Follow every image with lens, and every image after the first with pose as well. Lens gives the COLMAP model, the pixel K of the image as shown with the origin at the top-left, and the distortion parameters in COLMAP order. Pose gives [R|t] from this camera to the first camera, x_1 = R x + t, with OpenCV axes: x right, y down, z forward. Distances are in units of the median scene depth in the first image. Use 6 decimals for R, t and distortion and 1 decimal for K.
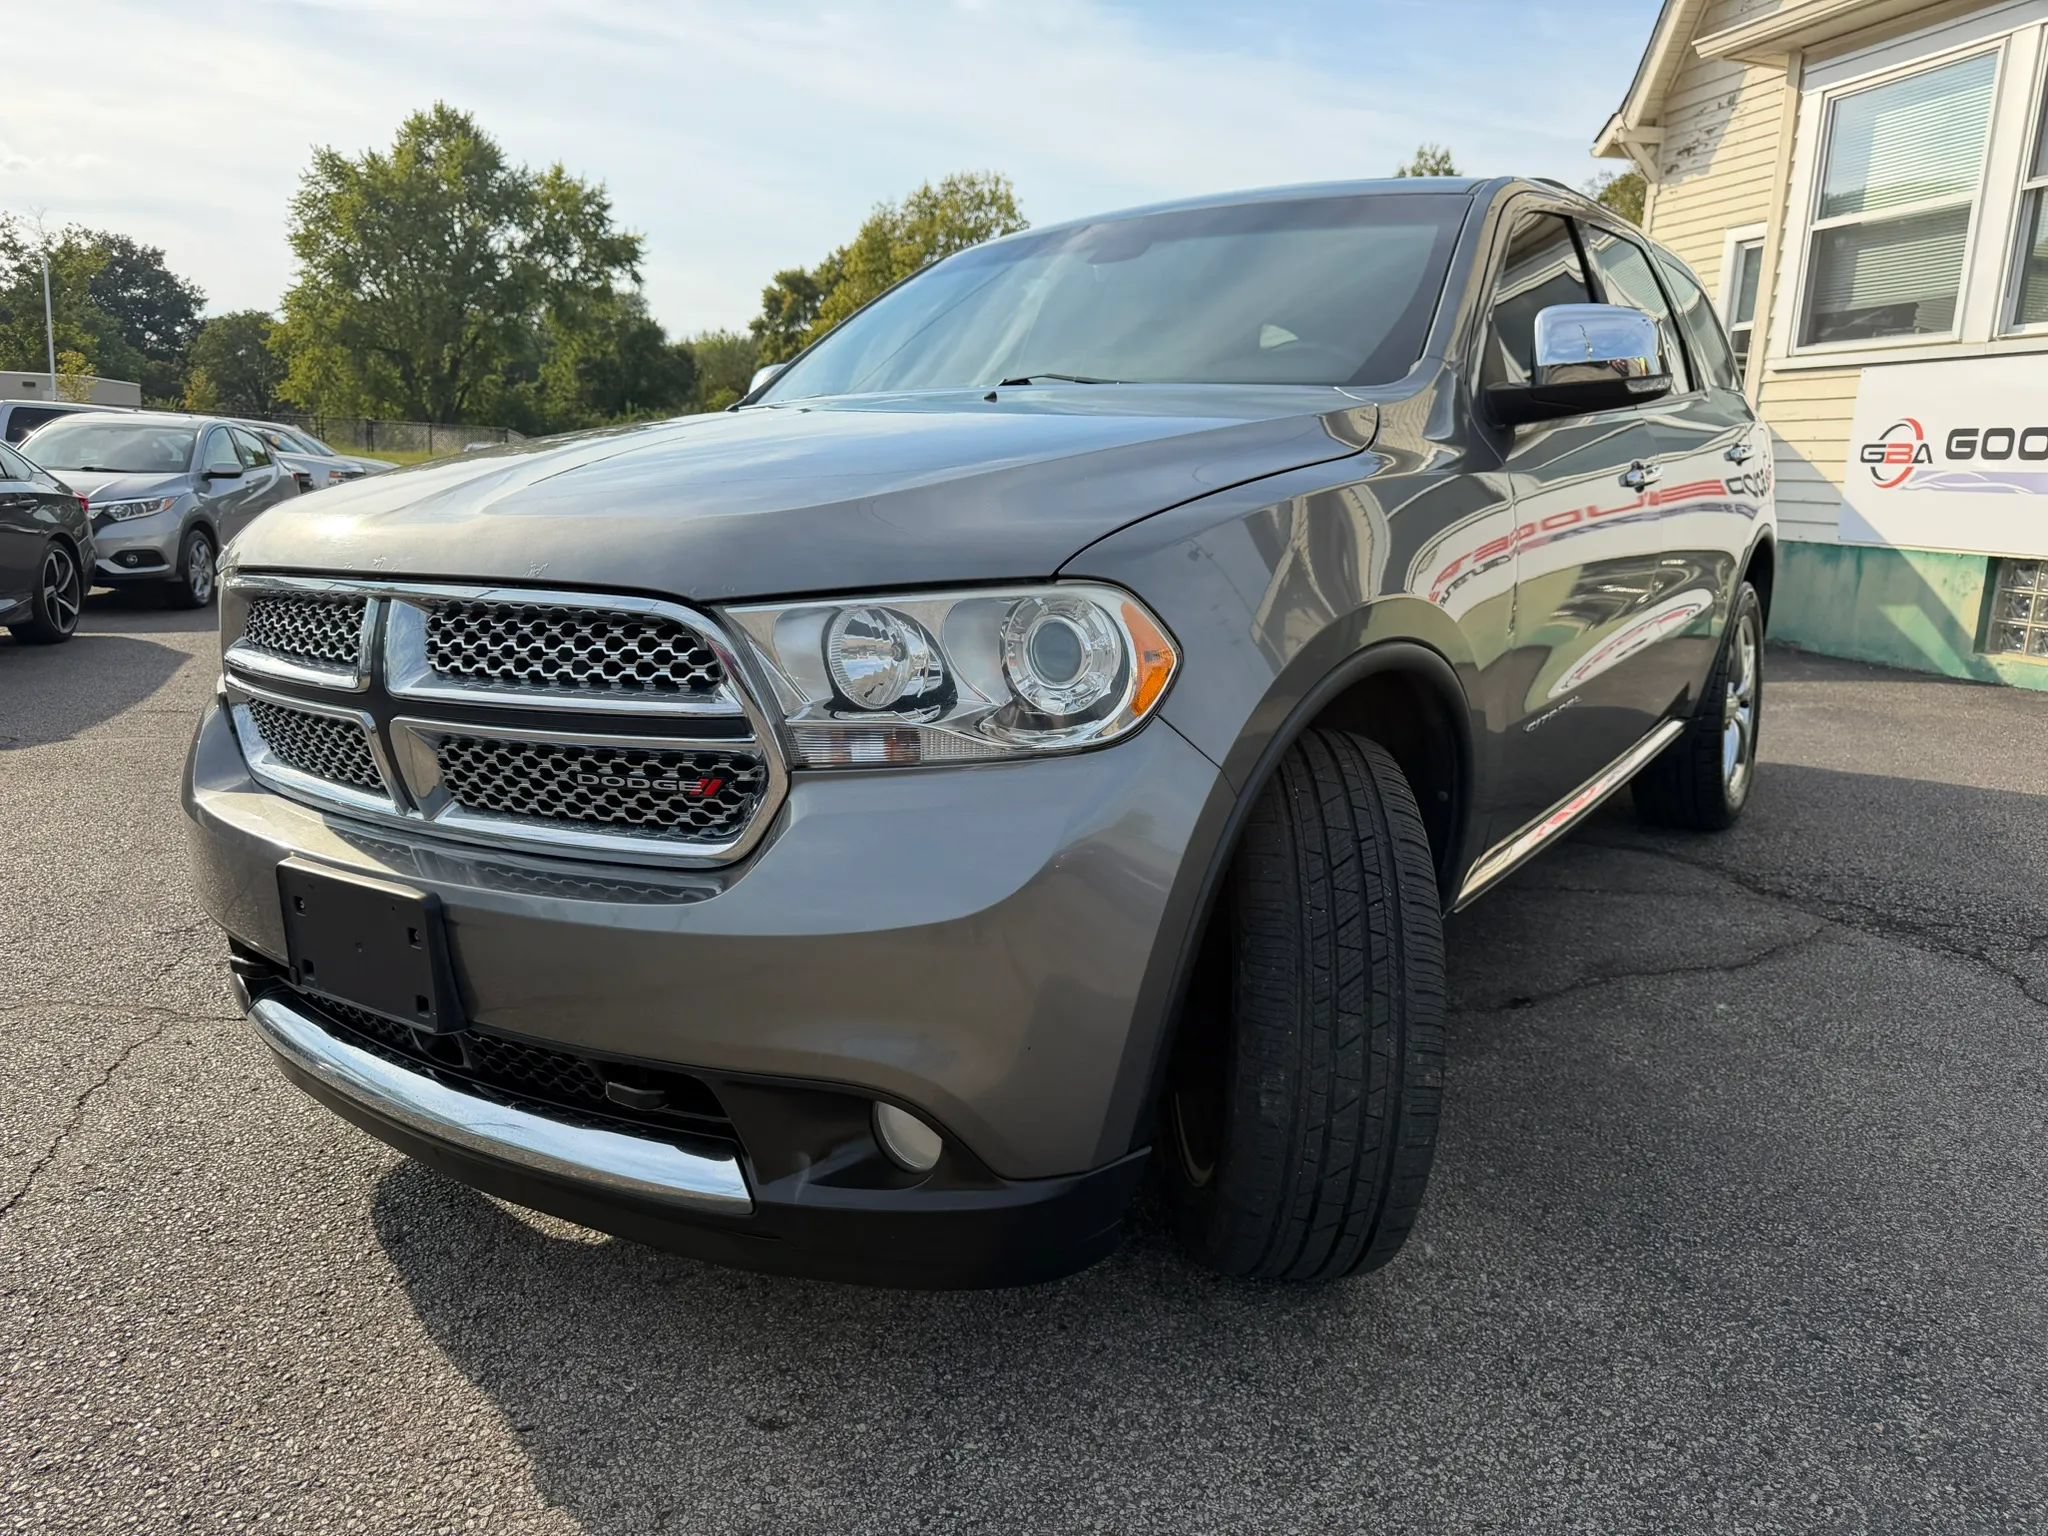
lens RADIAL K [[1475.5, 0, 1009.6], [0, 1475.5, 749.9], [0, 0, 1]] dist [0.008096, -0.012212]
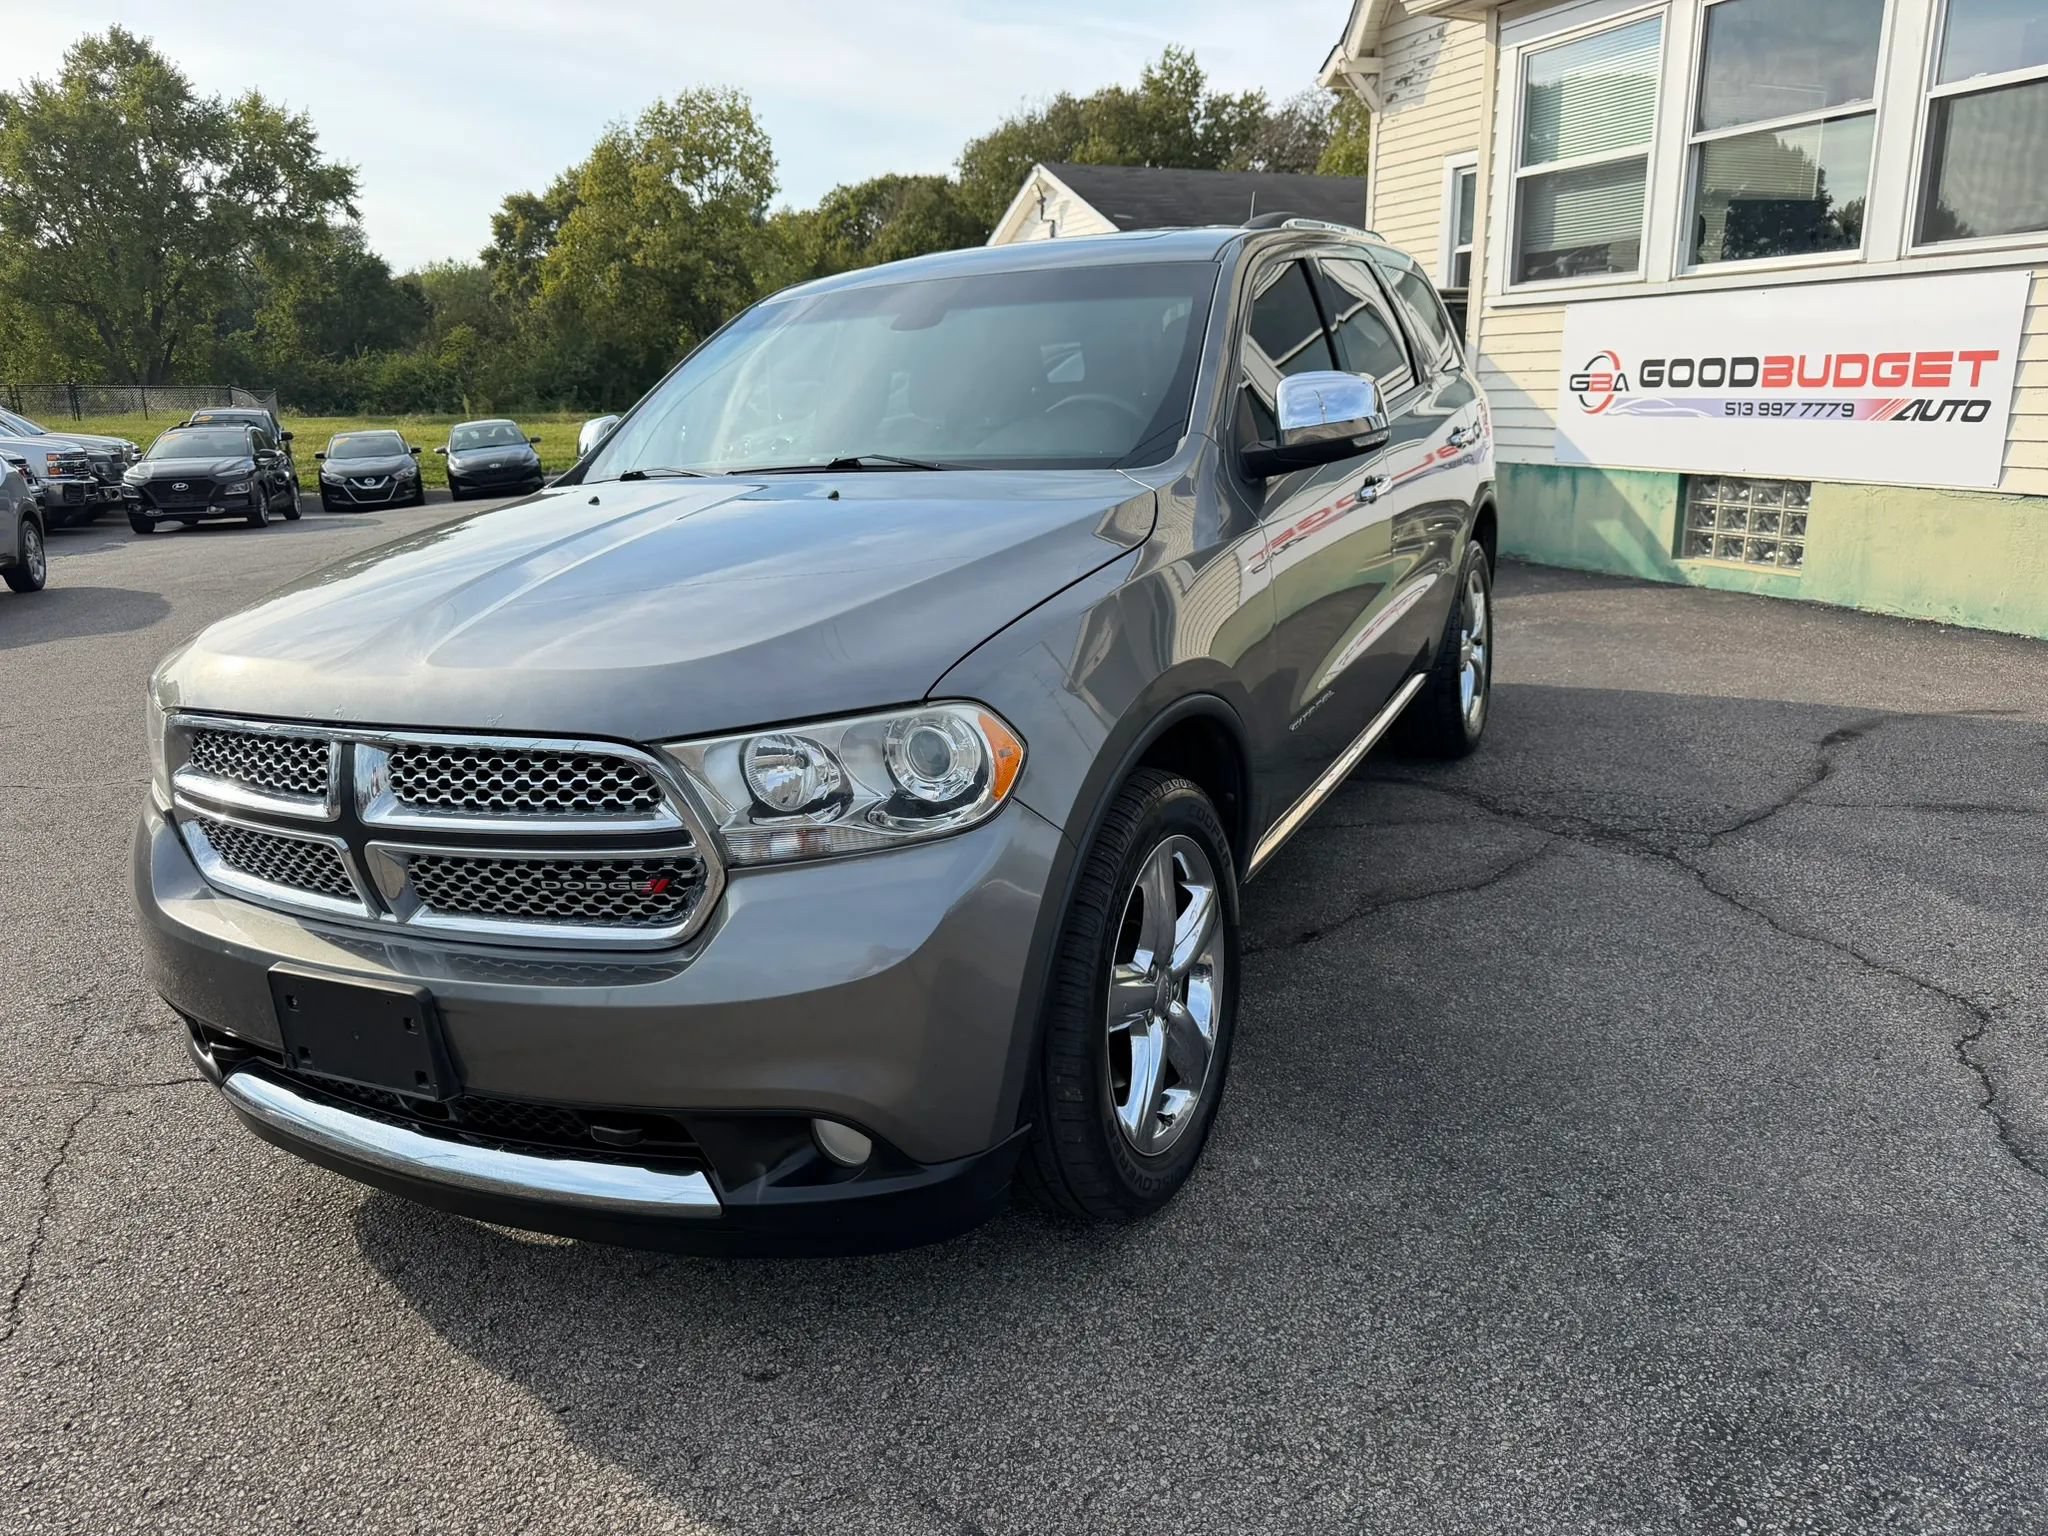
lens RADIAL K [[1475.5, 0, 1007.4], [0, 1475.5, 746.4], [0, 0, 1]] dist [0.008096, -0.012212]
pose [[0.986514, -0.090904, 0.136112, -0.057527], [0.083600, 0.994783, 0.058464, -0.094378], [-0.140716, -0.046297, 0.988967, -0.174725]]
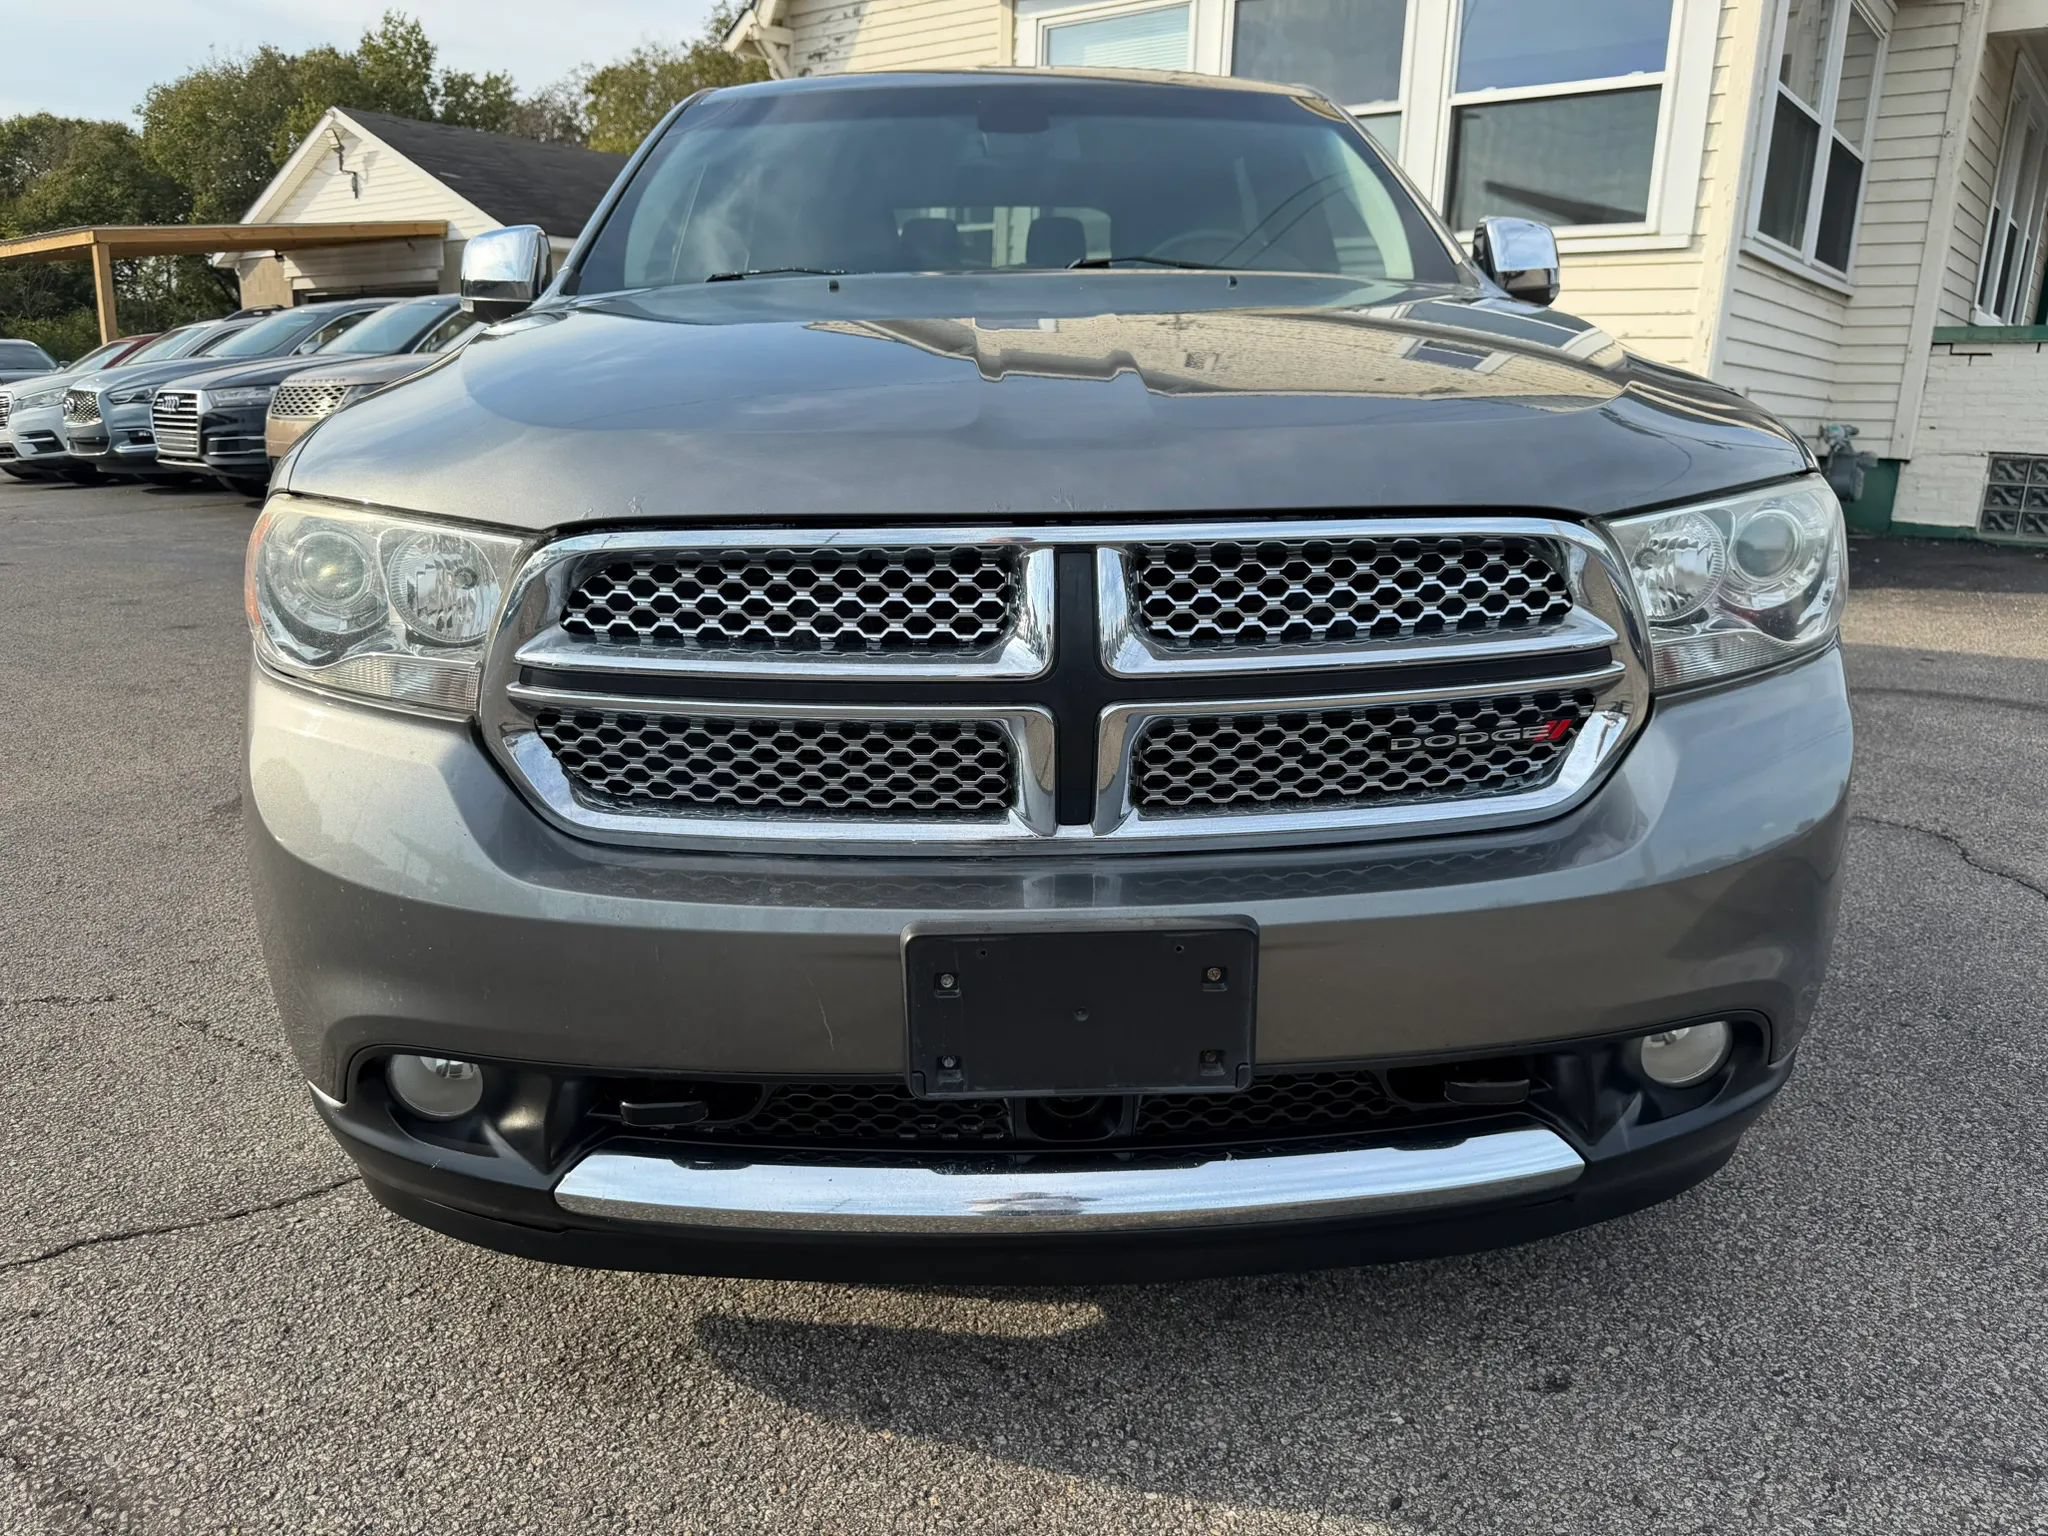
lens RADIAL K [[1475.5, 0, 1013.1], [0, 1475.5, 774.6], [0, 0, 1]] dist [0.008096, -0.012212]
pose [[0.801769, -0.161456, 0.575412, -0.677873], [0.113744, 0.986442, 0.118298, -0.061874], [-0.586710, -0.029398, 0.809263, 0.324965]]
